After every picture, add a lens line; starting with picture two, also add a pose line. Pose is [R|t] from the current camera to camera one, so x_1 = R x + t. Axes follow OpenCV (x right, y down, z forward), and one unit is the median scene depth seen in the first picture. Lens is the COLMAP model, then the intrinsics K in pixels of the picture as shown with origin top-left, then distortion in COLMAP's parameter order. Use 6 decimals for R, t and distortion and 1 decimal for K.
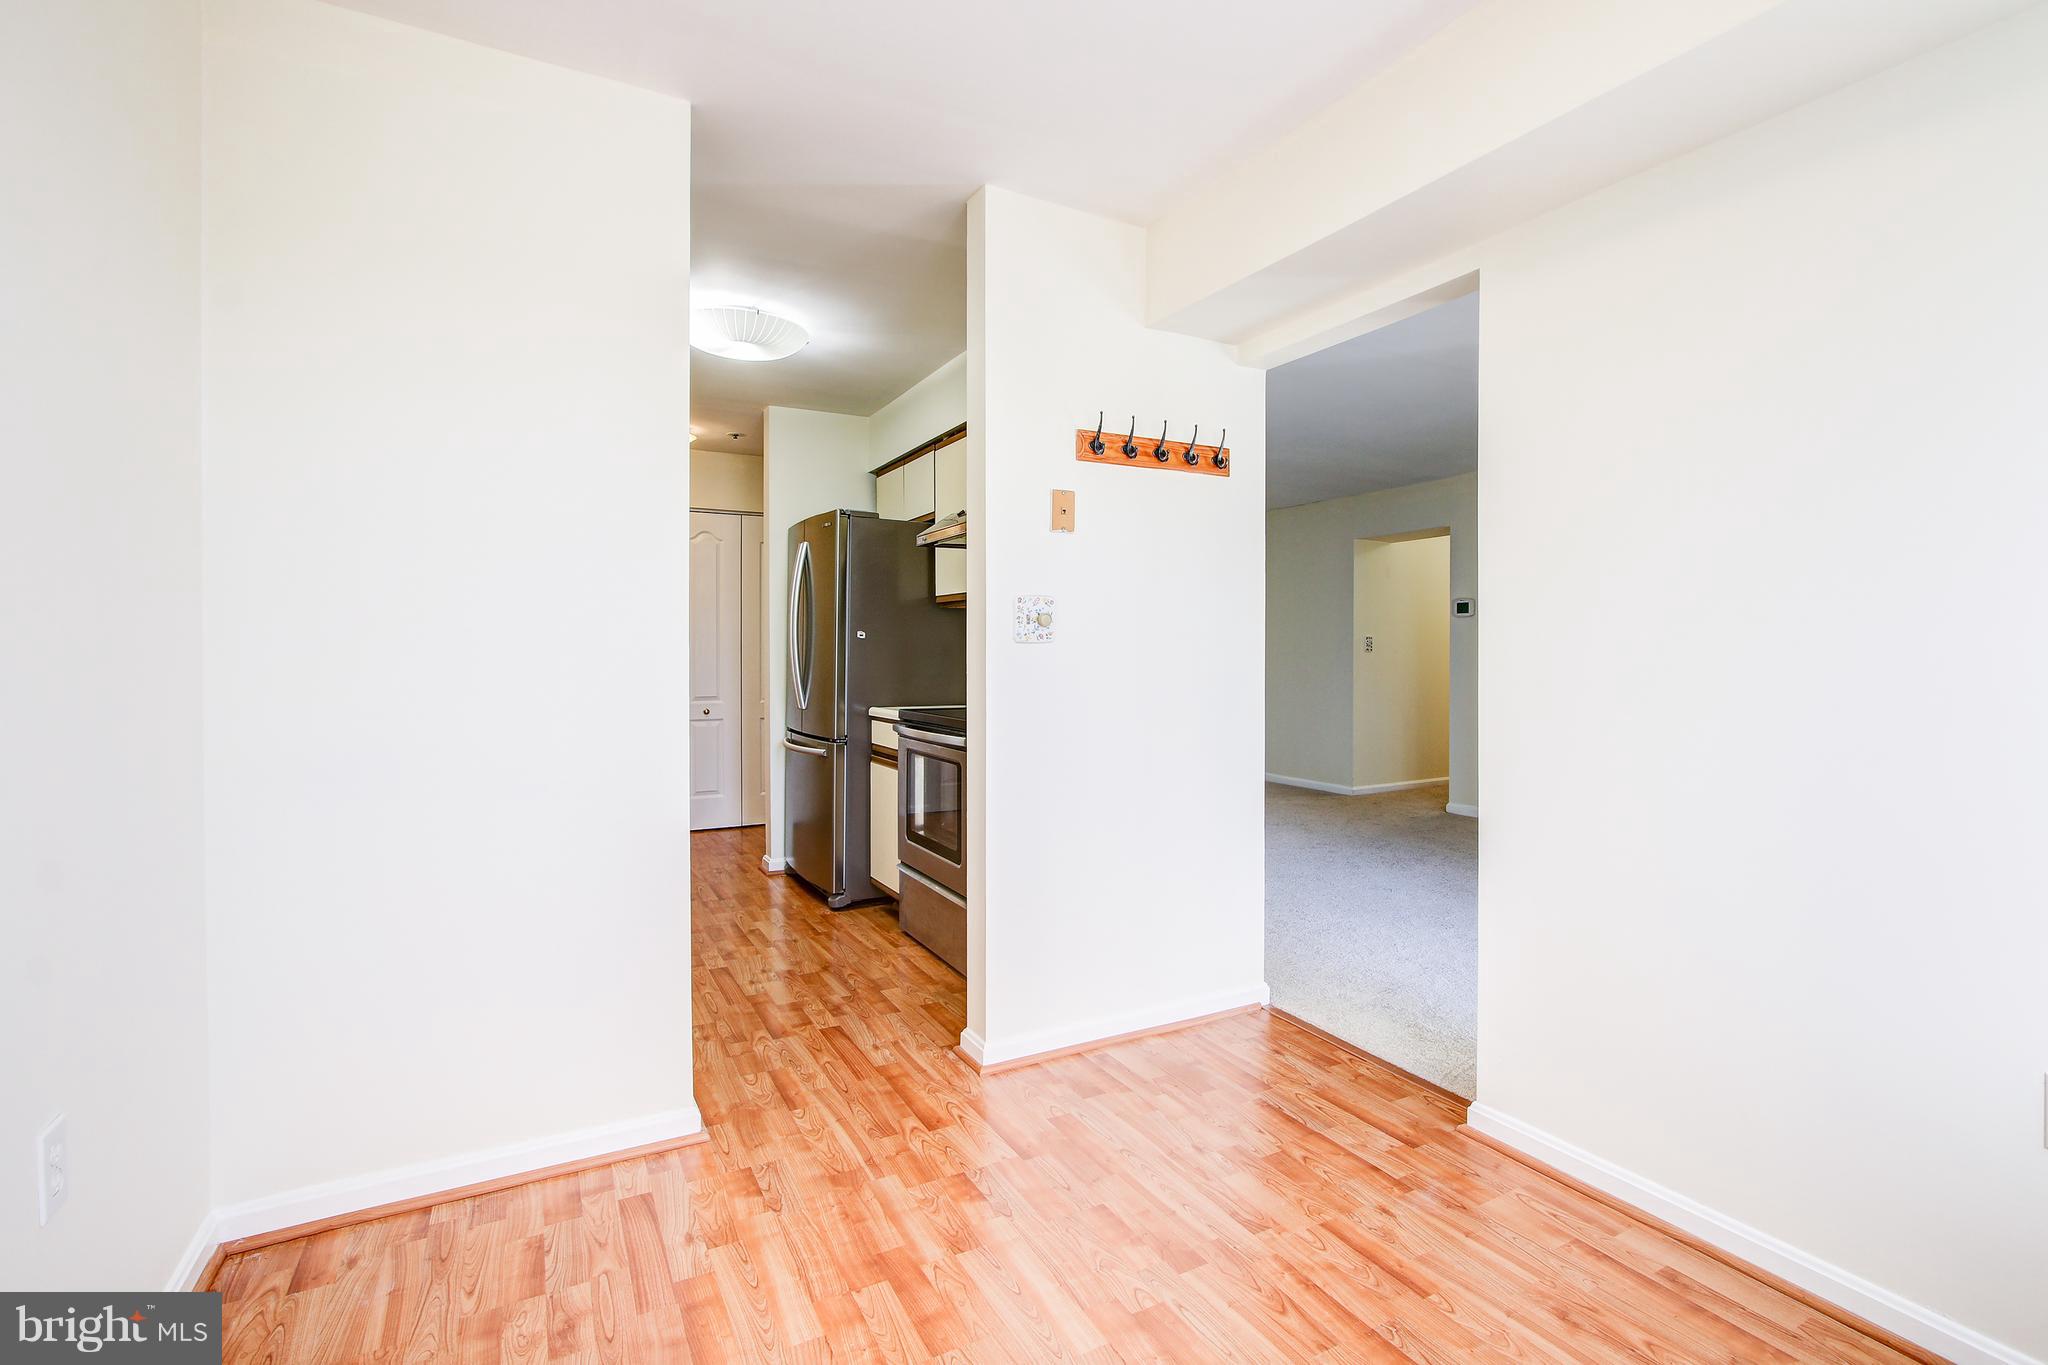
lens RADIAL K [[938.0, 0, 1051.2], [0, 938.0, 685.7], [0, 0, 1]] dist [-0.029838, 0.017434]
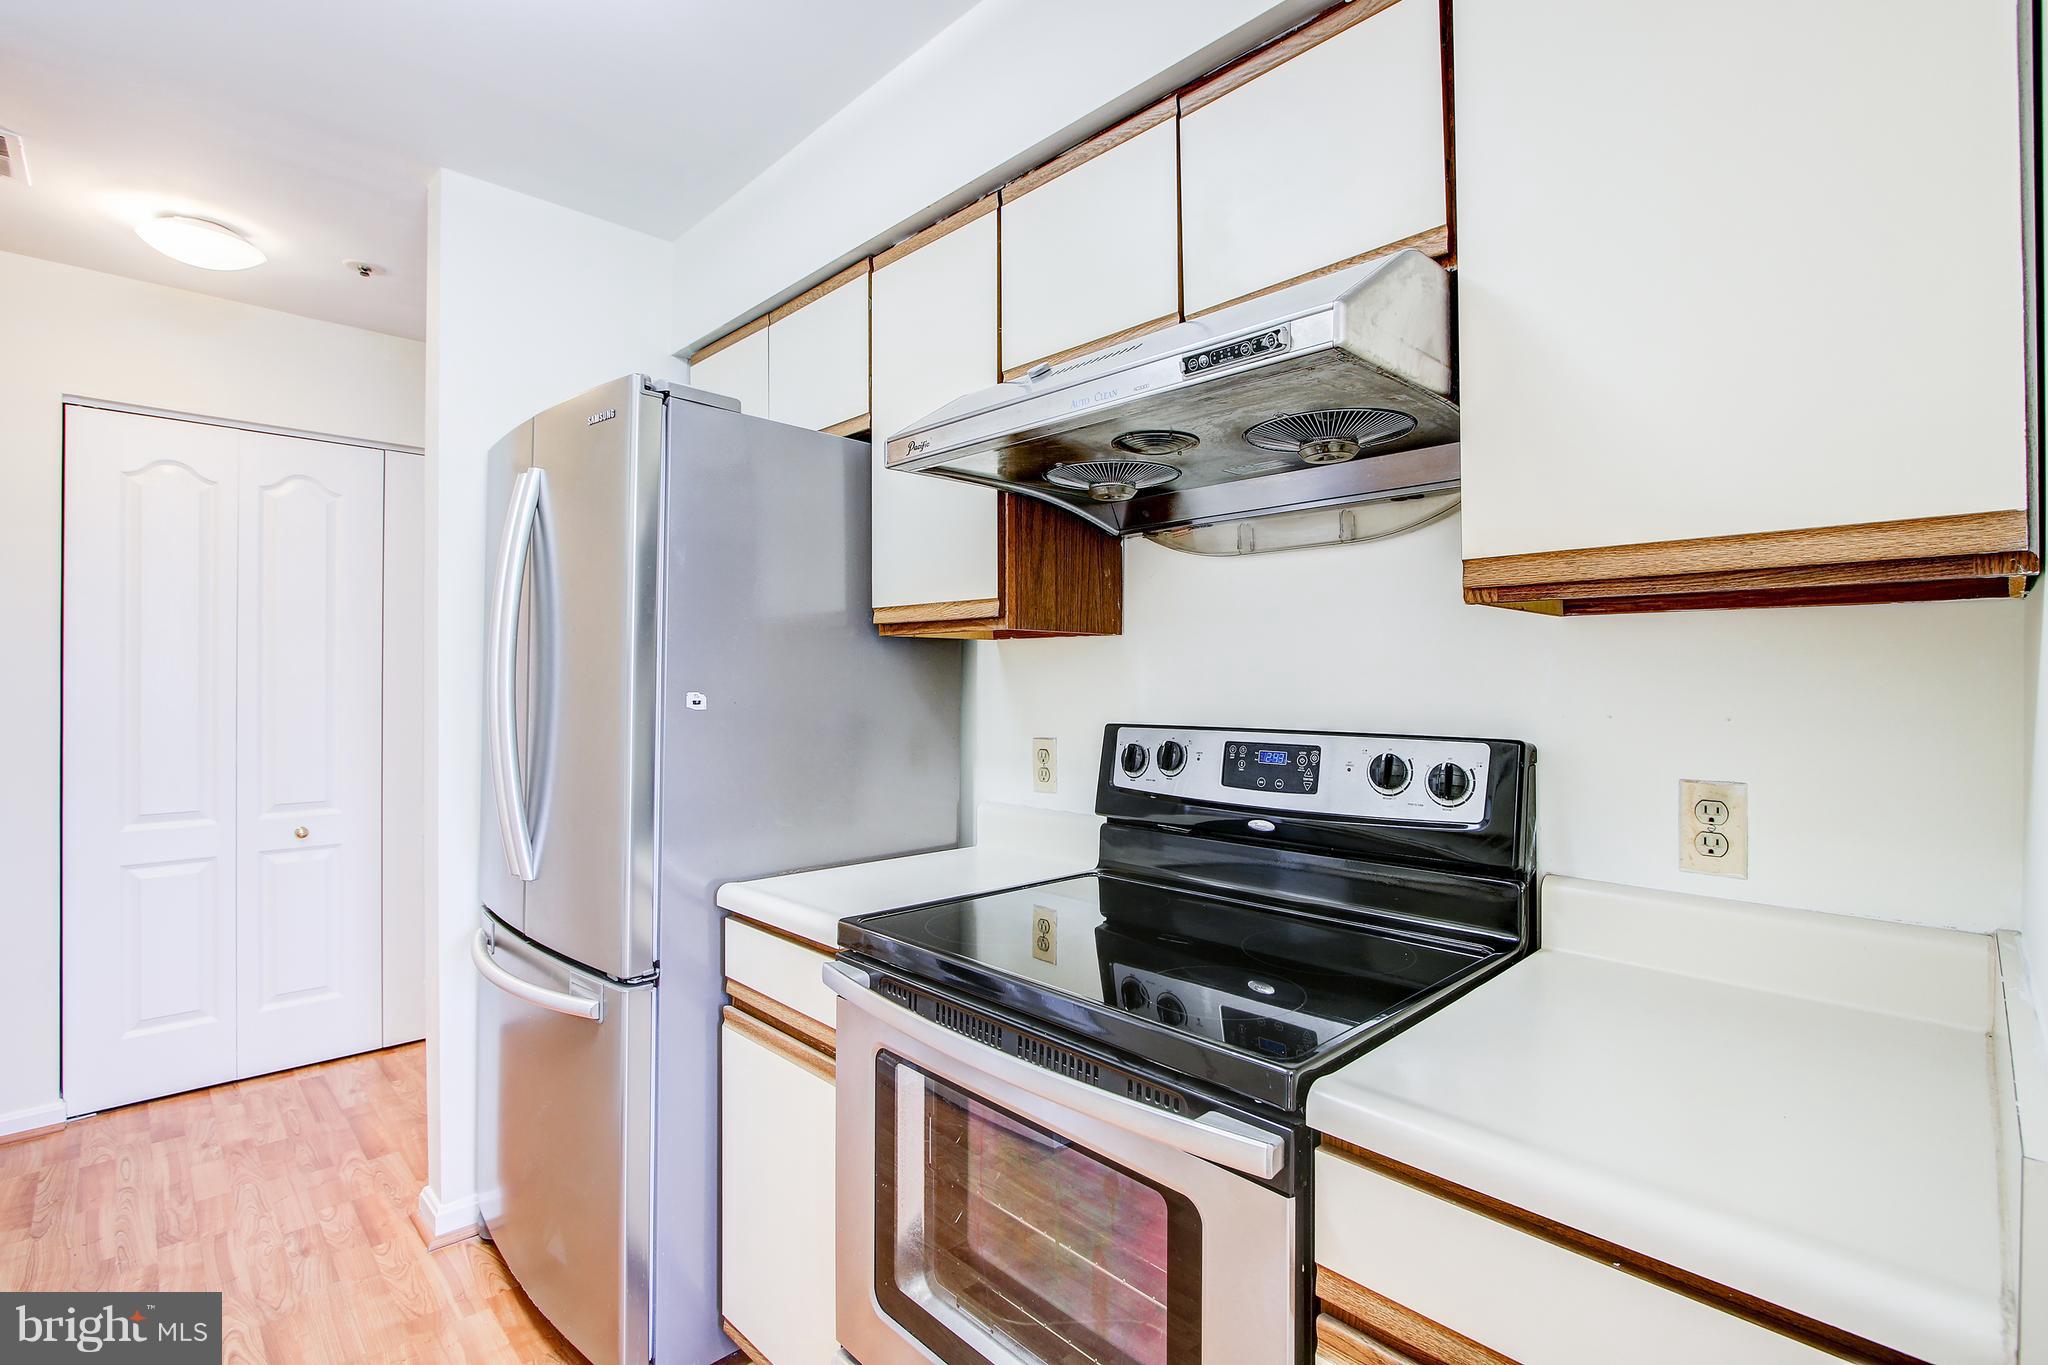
lens RADIAL K [[938.0, 0, 1051.2], [0, 938.0, 685.7], [0, 0, 1]] dist [-0.029838, 0.017434]
pose [[0.961806, -0.002623, 0.273719, -0.163097], [0.010997, 0.999517, -0.029063, -0.045958], [-0.273510, 0.030963, 0.961371, 0.569391]]
